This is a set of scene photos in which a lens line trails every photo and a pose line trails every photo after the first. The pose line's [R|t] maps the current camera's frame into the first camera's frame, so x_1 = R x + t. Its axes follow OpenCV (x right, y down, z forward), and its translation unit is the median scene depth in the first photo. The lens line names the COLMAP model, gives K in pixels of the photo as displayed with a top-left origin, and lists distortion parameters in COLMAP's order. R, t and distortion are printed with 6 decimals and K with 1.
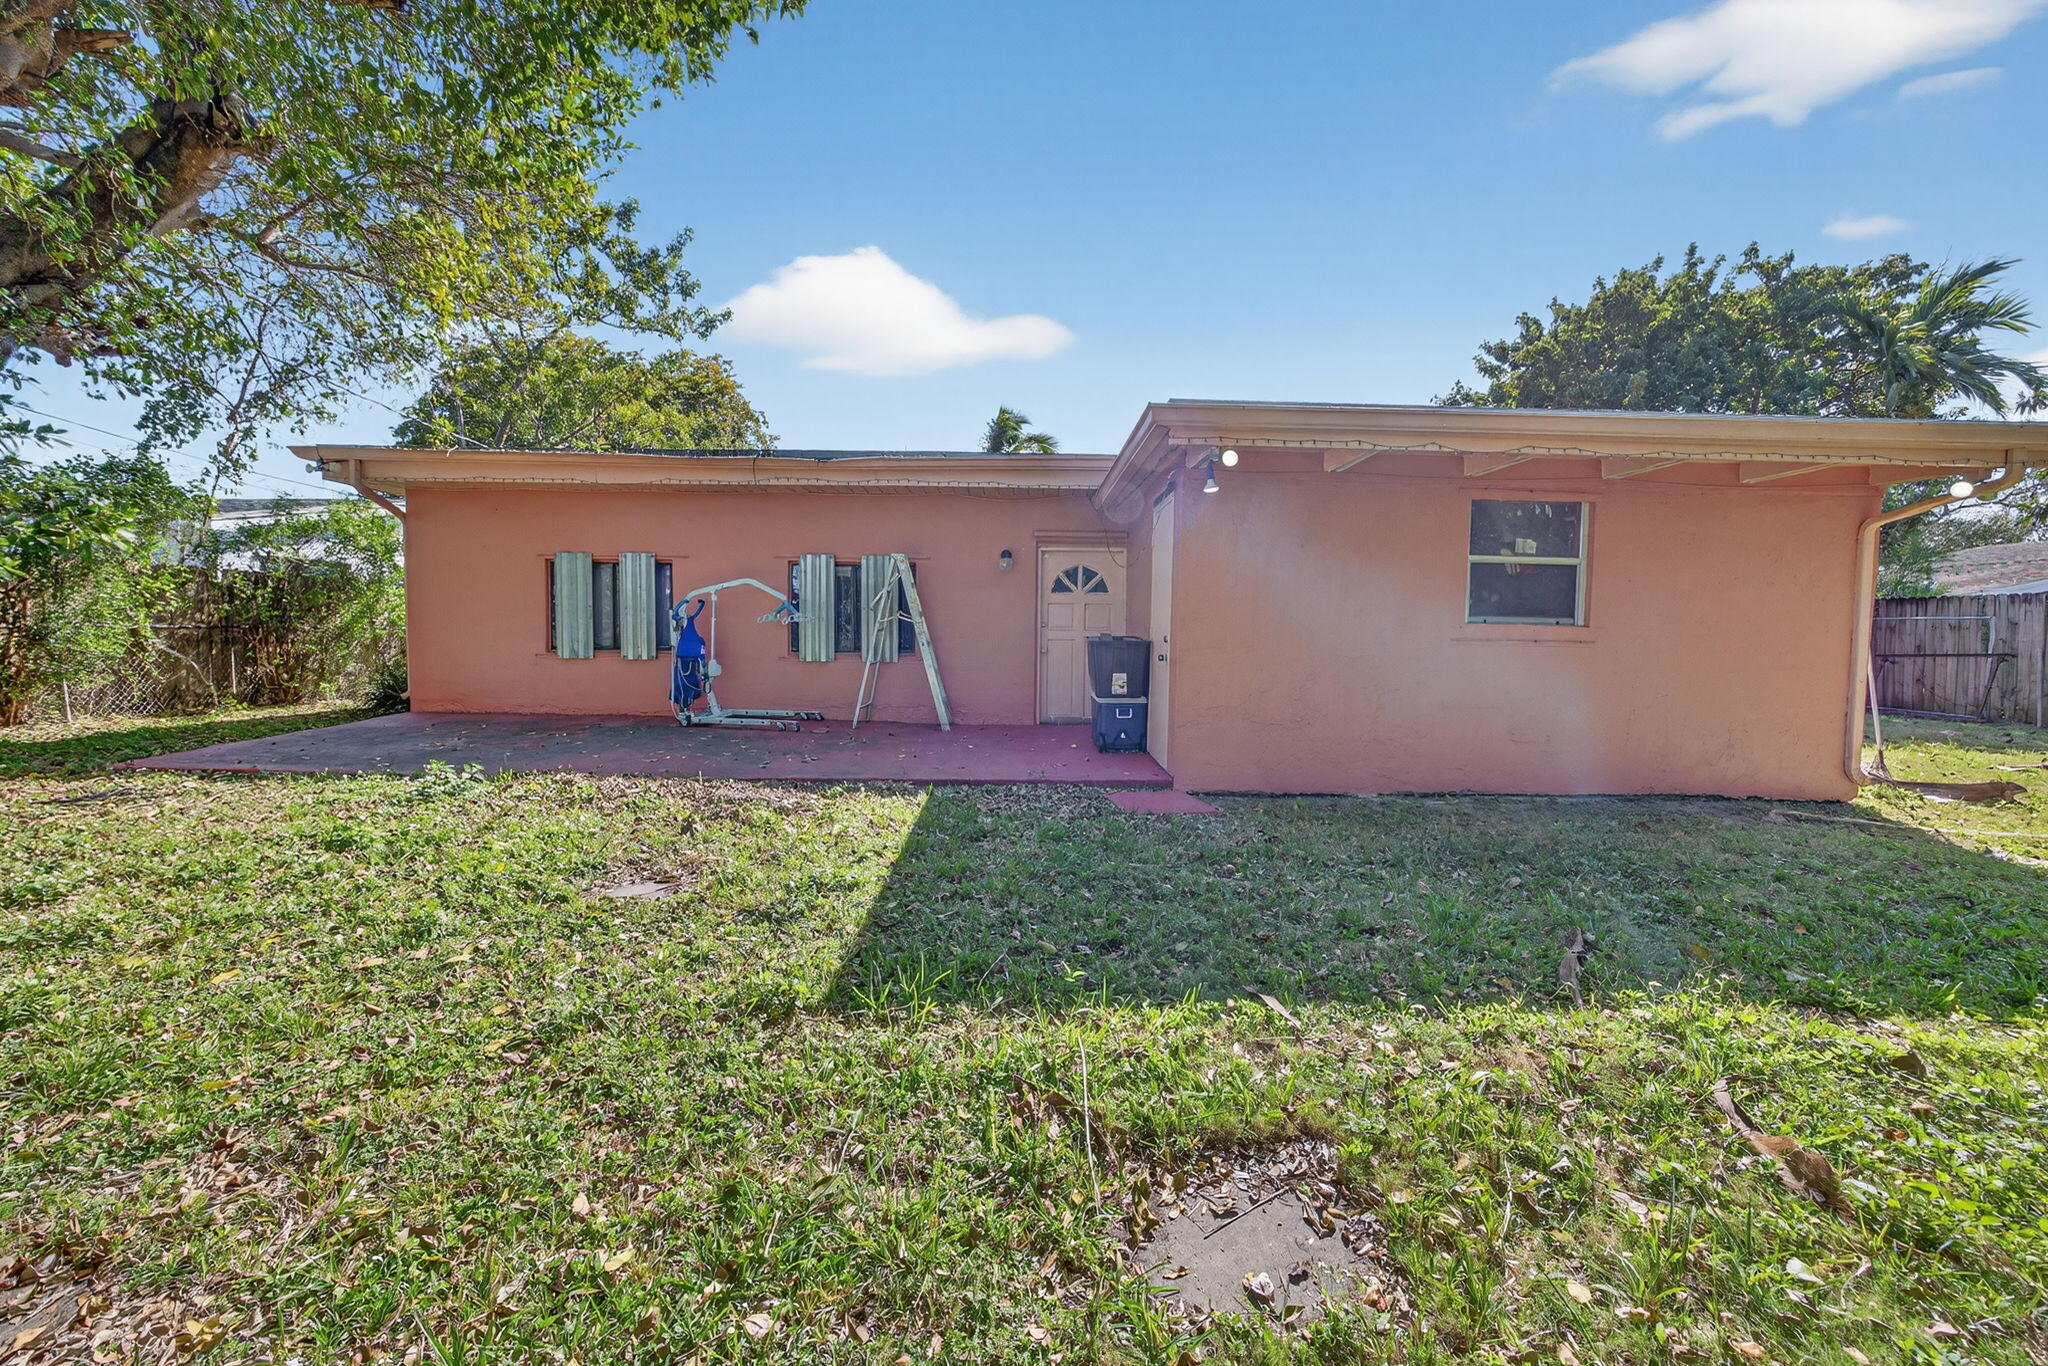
lens RADIAL K [[800.3, 0, 989.4], [0, 800.3, 675.2], [0, 0, 1]] dist [-0.028325, 0.008283]
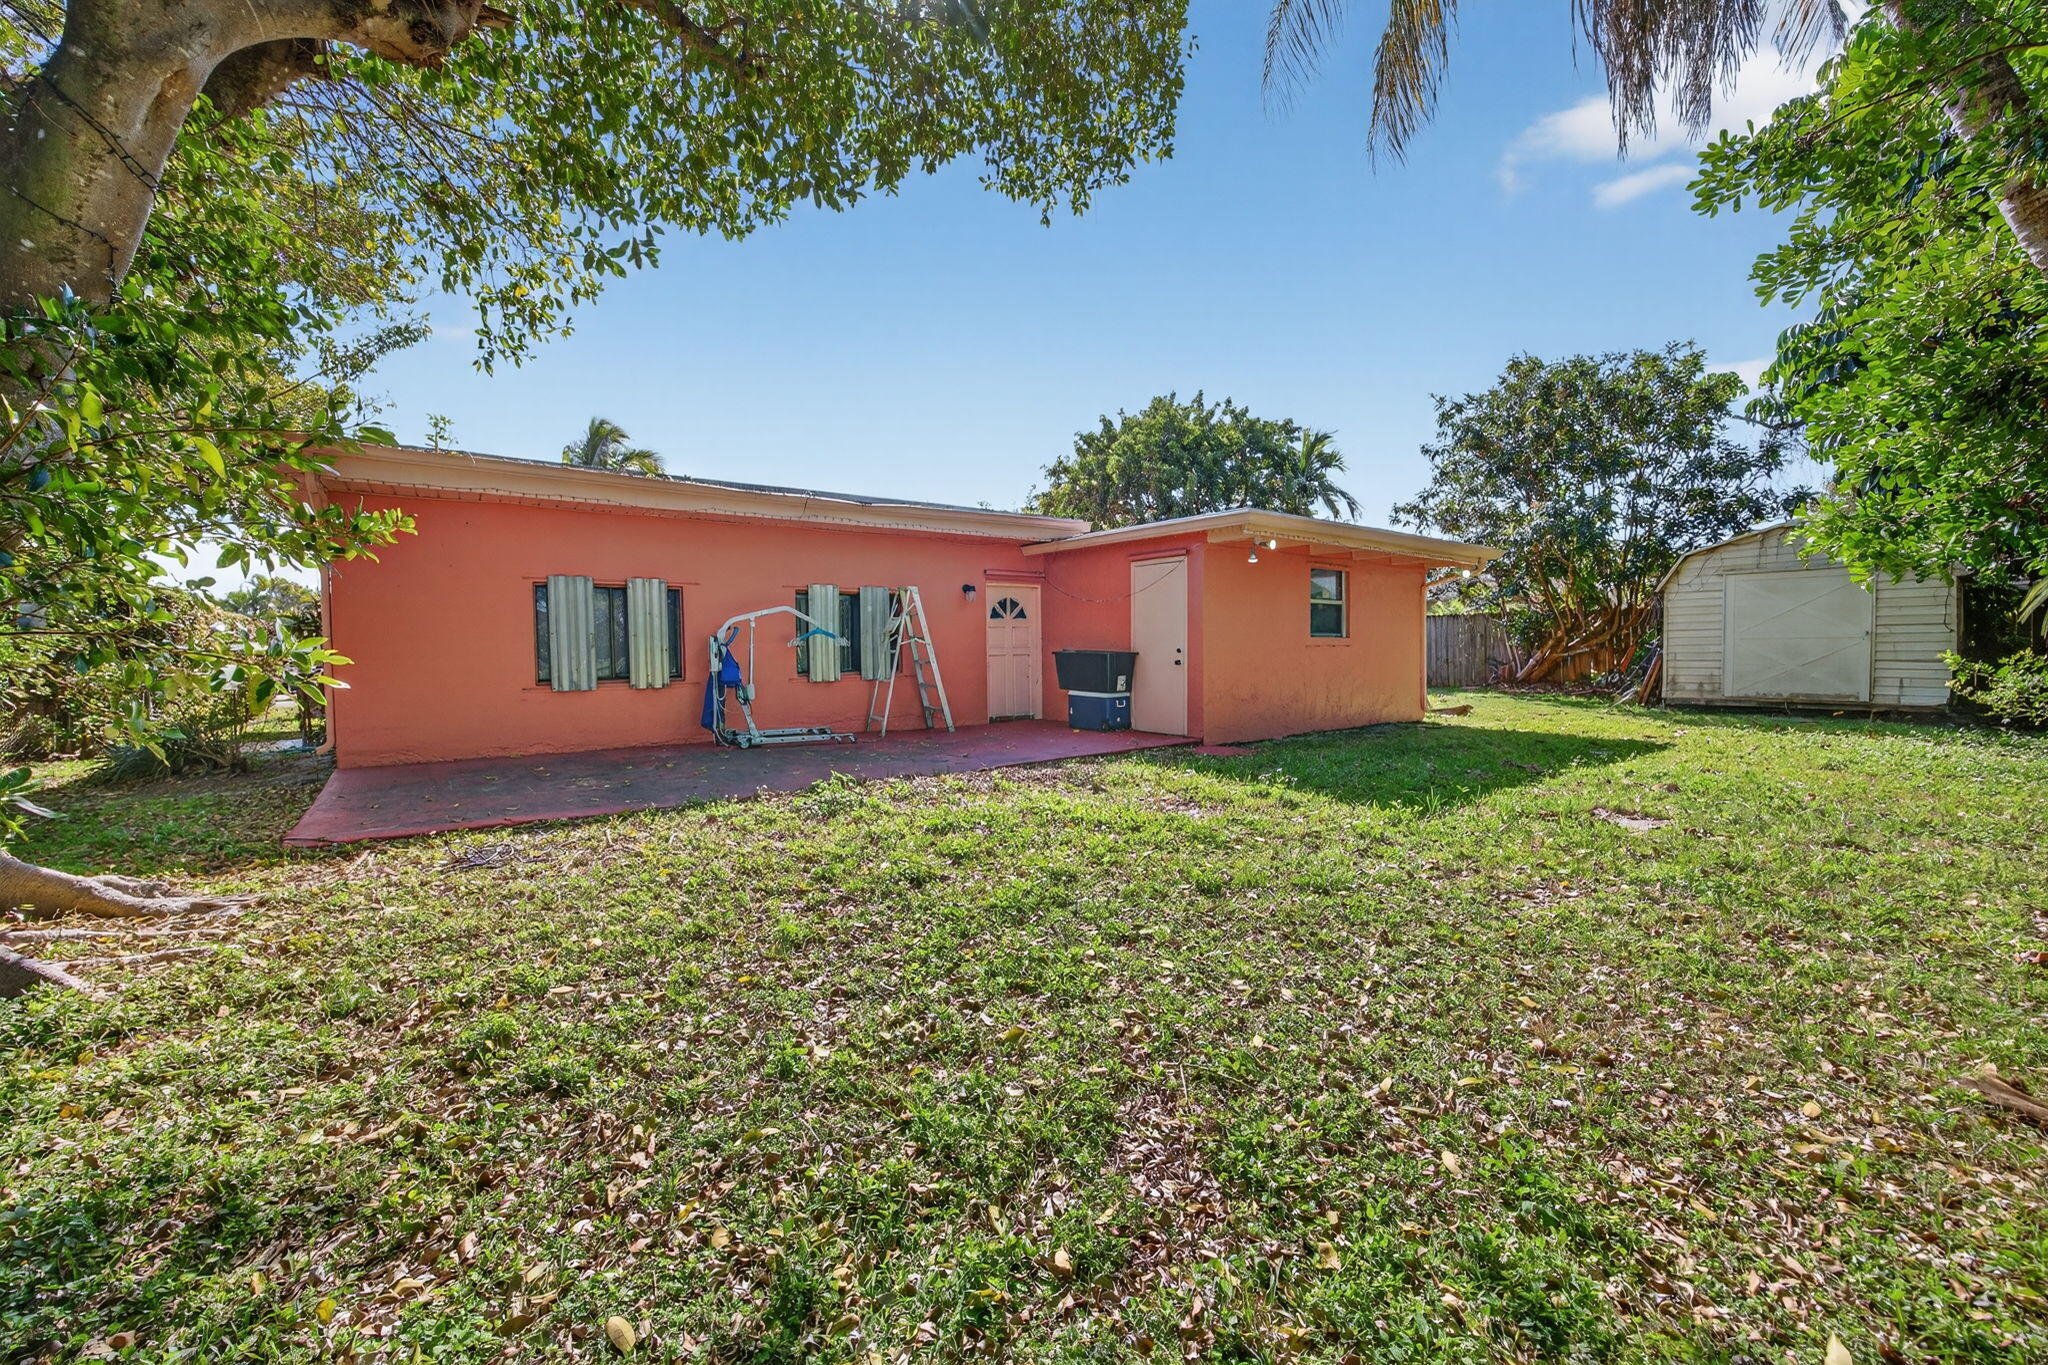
lens RADIAL K [[800.3, 0, 989.4], [0, 800.3, 674.7], [0, 0, 1]] dist [-0.028325, 0.008283]
pose [[0.812462, -0.042270, 0.581479, -0.663892], [0.057269, 0.998331, -0.007445, -0.005834], [-0.580194, 0.039349, 0.813527, -0.024022]]
